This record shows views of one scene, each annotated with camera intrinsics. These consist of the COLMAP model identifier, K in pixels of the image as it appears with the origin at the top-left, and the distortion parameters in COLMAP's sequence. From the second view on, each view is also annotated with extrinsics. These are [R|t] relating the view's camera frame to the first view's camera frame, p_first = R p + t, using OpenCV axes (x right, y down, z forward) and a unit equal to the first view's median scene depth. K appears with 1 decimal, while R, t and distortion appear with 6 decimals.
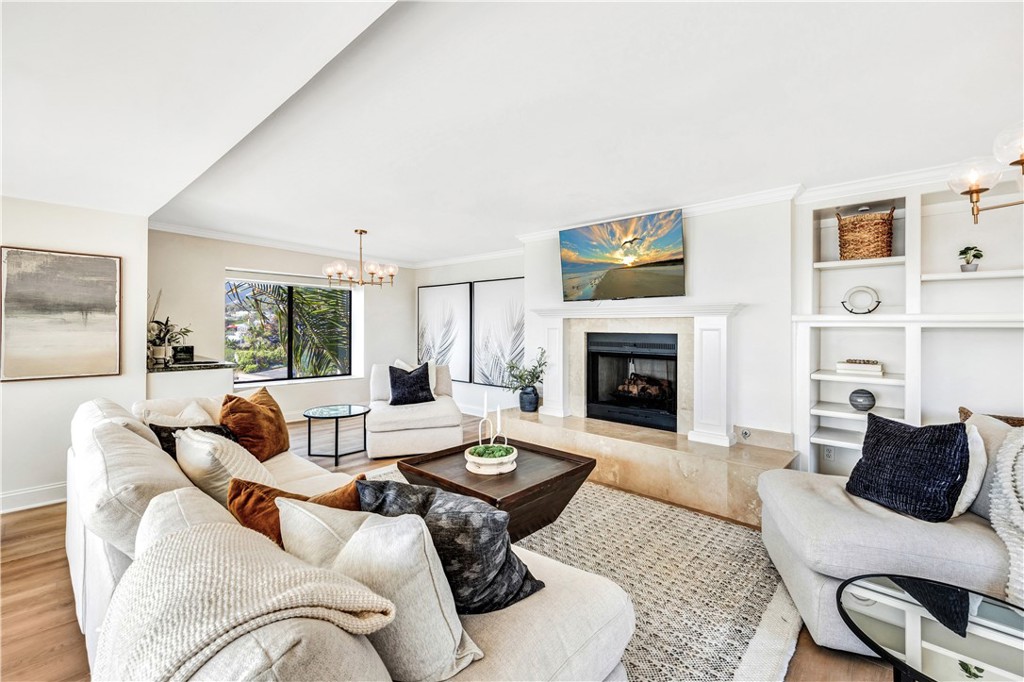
lens RADIAL K [[428.4, 0, 511.8], [0, 428.4, 324.2], [0, 0, 1]] dist [-0.000936, 0.000128]
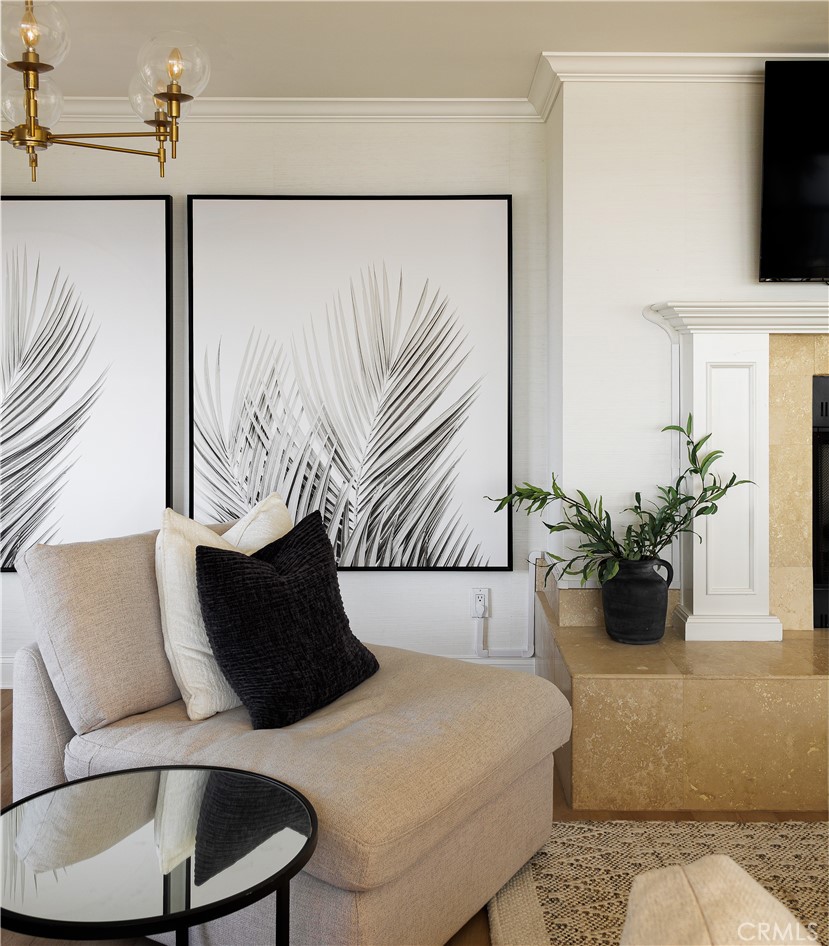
lens RADIAL K [[1027.5, 0, 414.6], [0, 1027.5, 361.4], [0, 0, 1]] dist [0.006379, 0.003496]
pose [[0.746150, -0.007549, 0.665735, -0.684403], [0.000149, 0.999938, 0.011172, -0.002971], [-0.665778, -0.008237, 0.746104, 0.686105]]
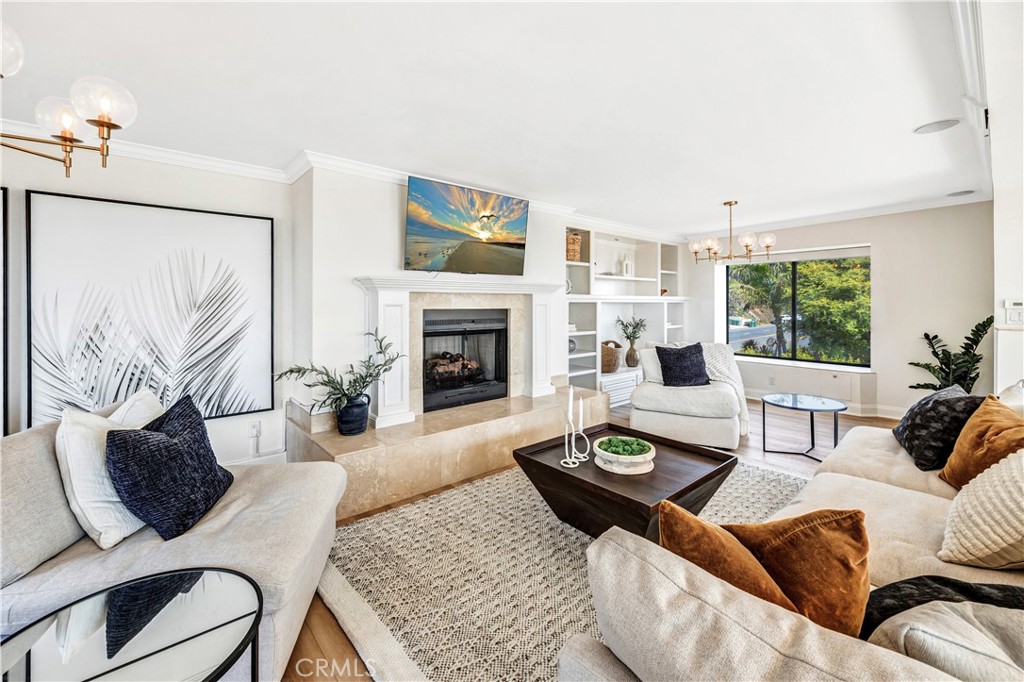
lens RADIAL K [[428.2, 0, 513.7], [0, 428.2, 303.3], [0, 0, 1]] dist [-0.000340, 0.000024]
pose [[0.123853, -0.012241, 0.992225, -0.703073], [-0.010598, 0.999851, 0.013658, -0.007828], [-0.992244, -0.012207, 0.123705, 0.822556]]
